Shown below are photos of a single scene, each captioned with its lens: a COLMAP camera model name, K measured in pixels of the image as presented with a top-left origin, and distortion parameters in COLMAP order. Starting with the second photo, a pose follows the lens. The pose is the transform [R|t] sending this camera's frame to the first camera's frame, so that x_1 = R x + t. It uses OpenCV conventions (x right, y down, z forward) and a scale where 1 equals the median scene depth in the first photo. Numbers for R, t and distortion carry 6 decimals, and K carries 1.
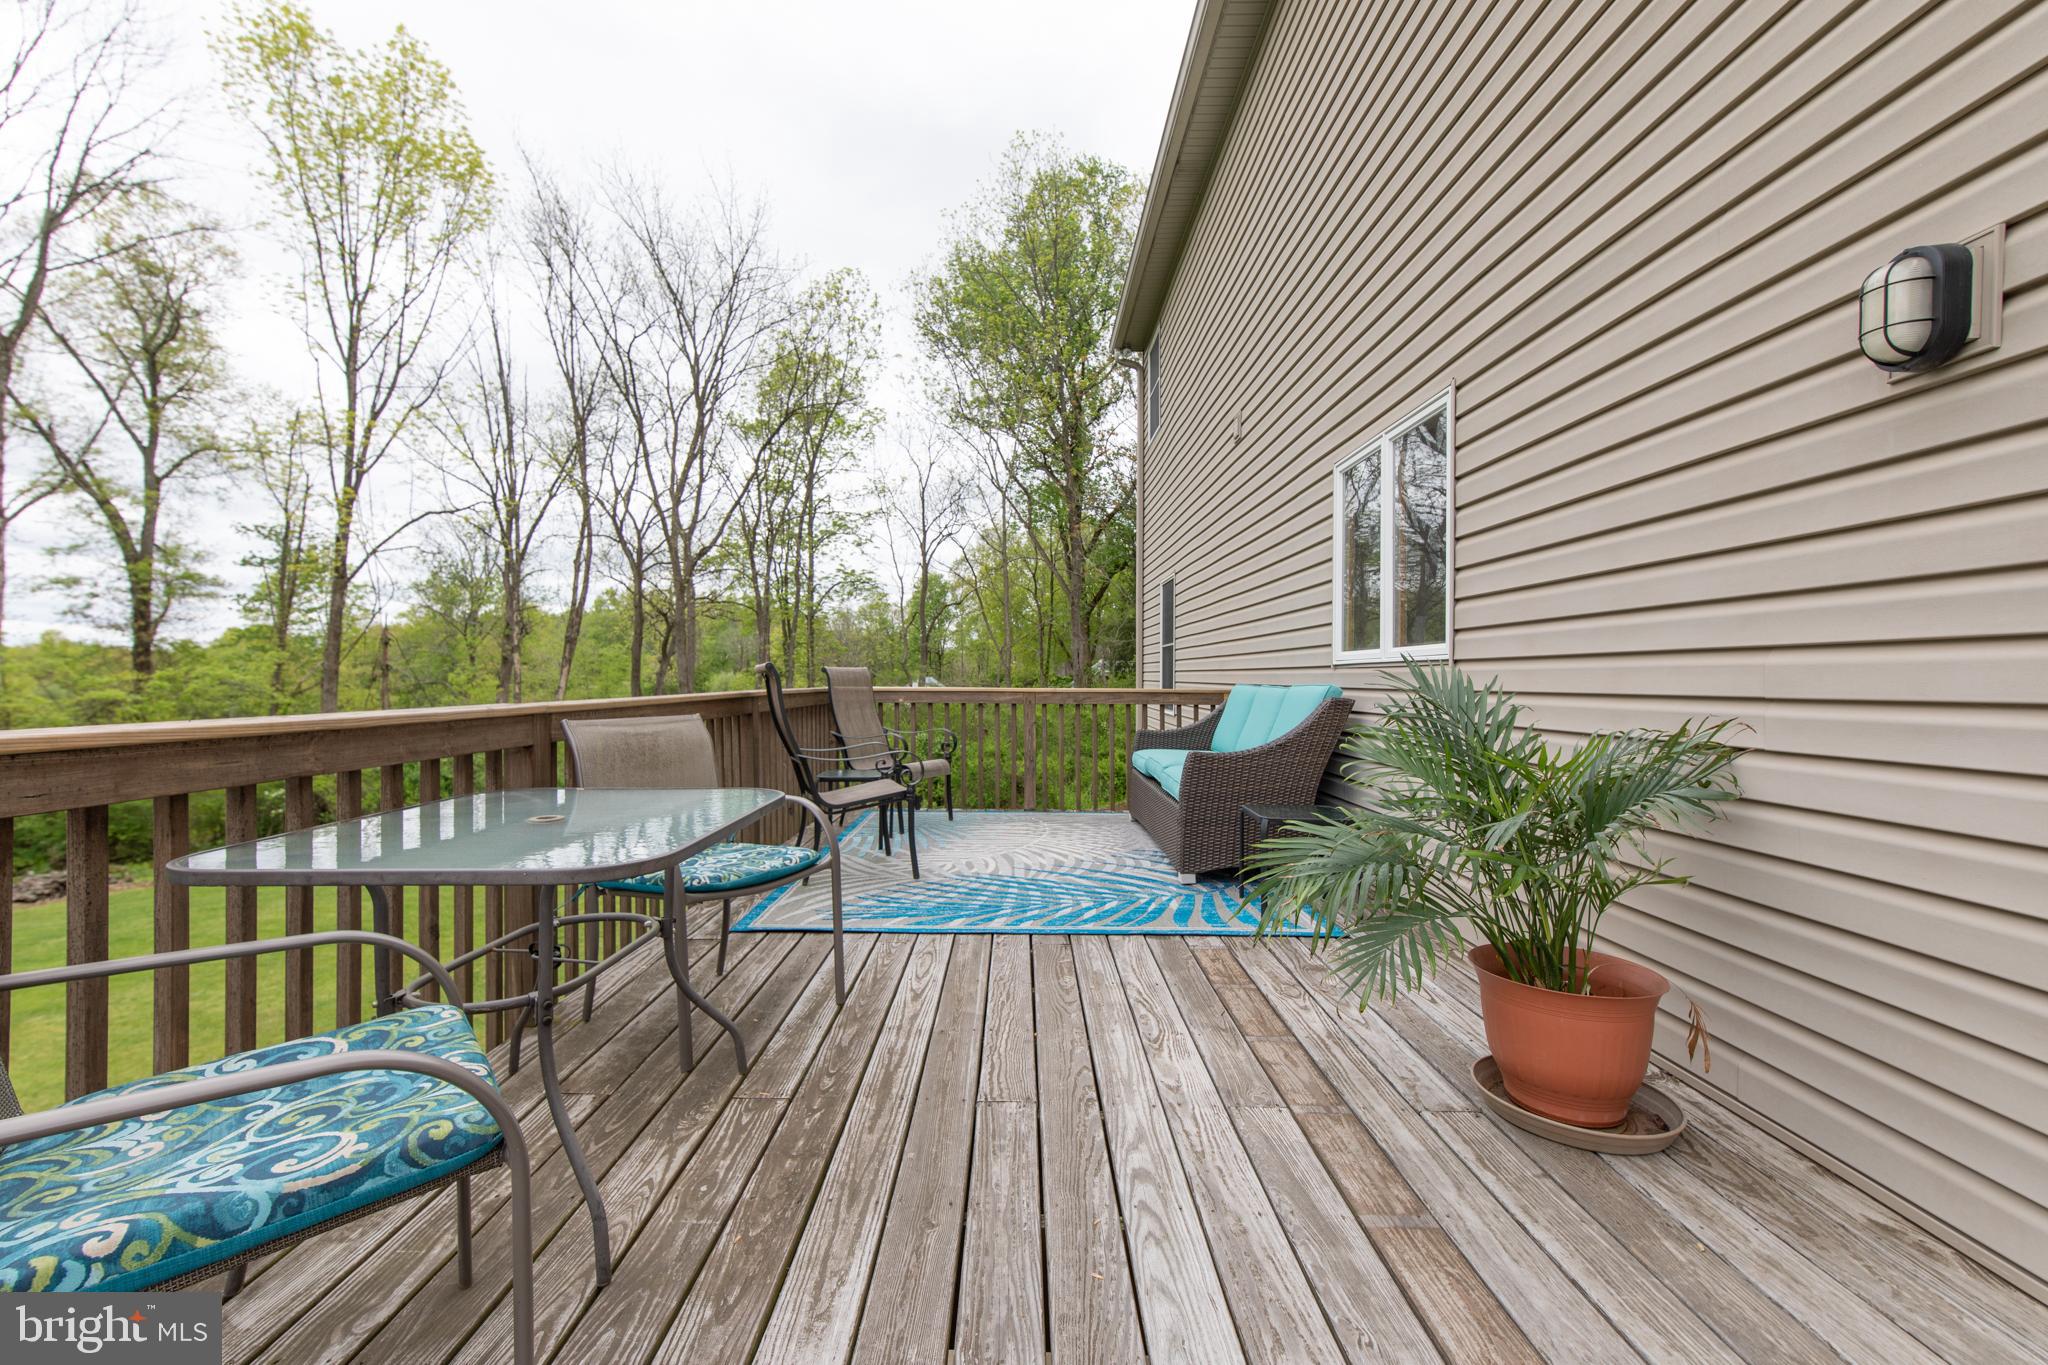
lens RADIAL K [[862.2, 0, 1029.2], [0, 862.2, 681.2], [0, 0, 1]] dist [-0.002455, 0.000166]
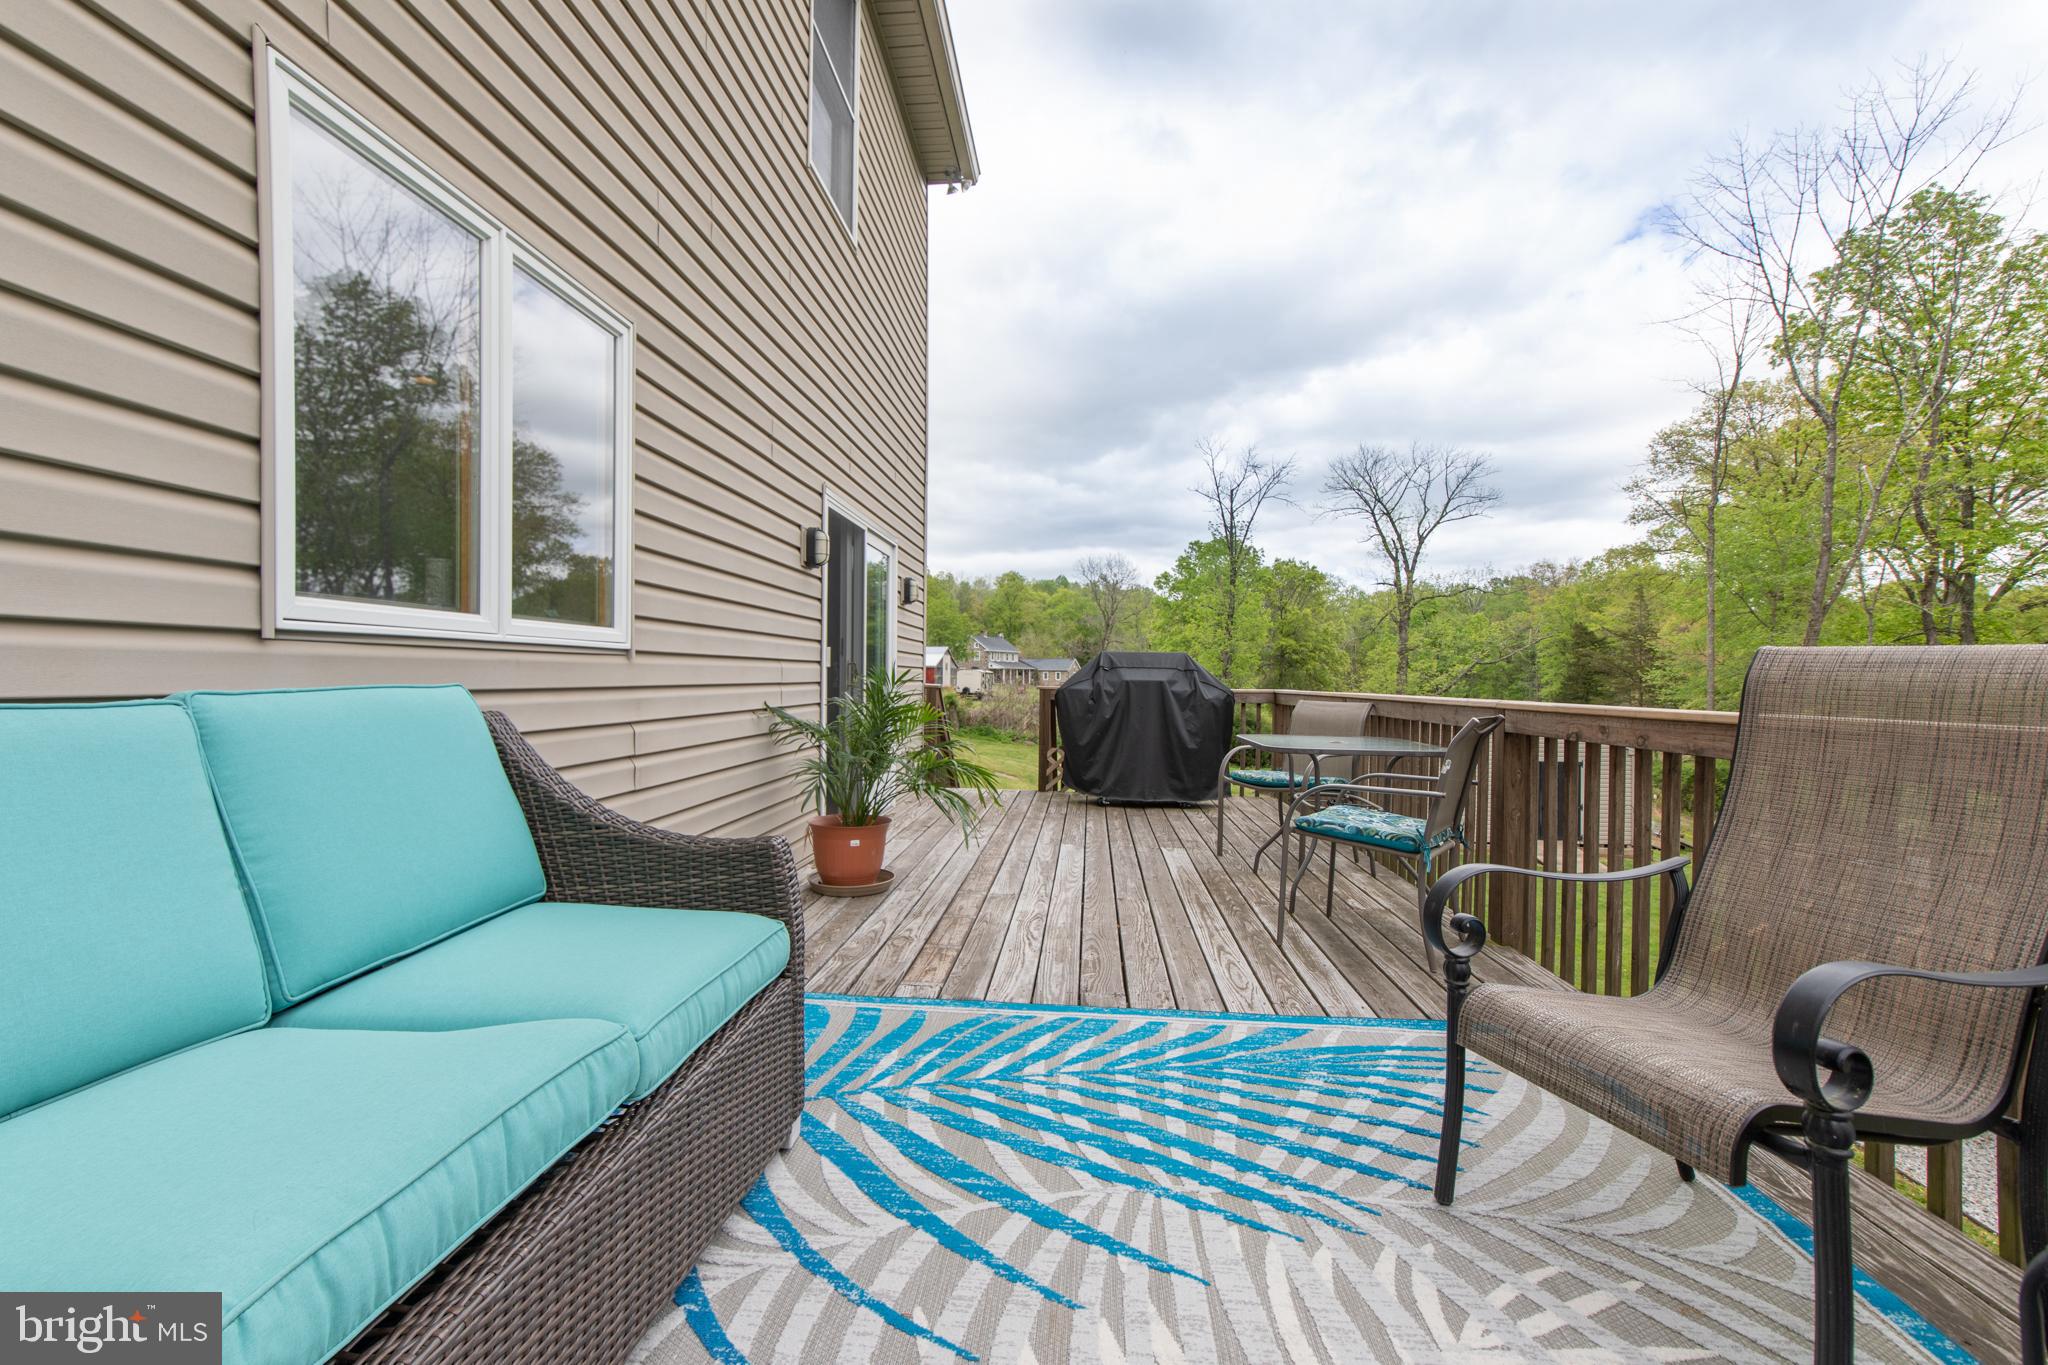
lens RADIAL K [[862.2, 0, 1015.9], [0, 862.2, 681.0], [0, 0, 1]] dist [-0.002455, 0.000166]
pose [[-0.995282, -0.012710, 0.096190, 0.003333], [-0.011732, 0.999874, 0.010730, -0.000757], [-0.096314, 0.009551, -0.995305, 0.184112]]
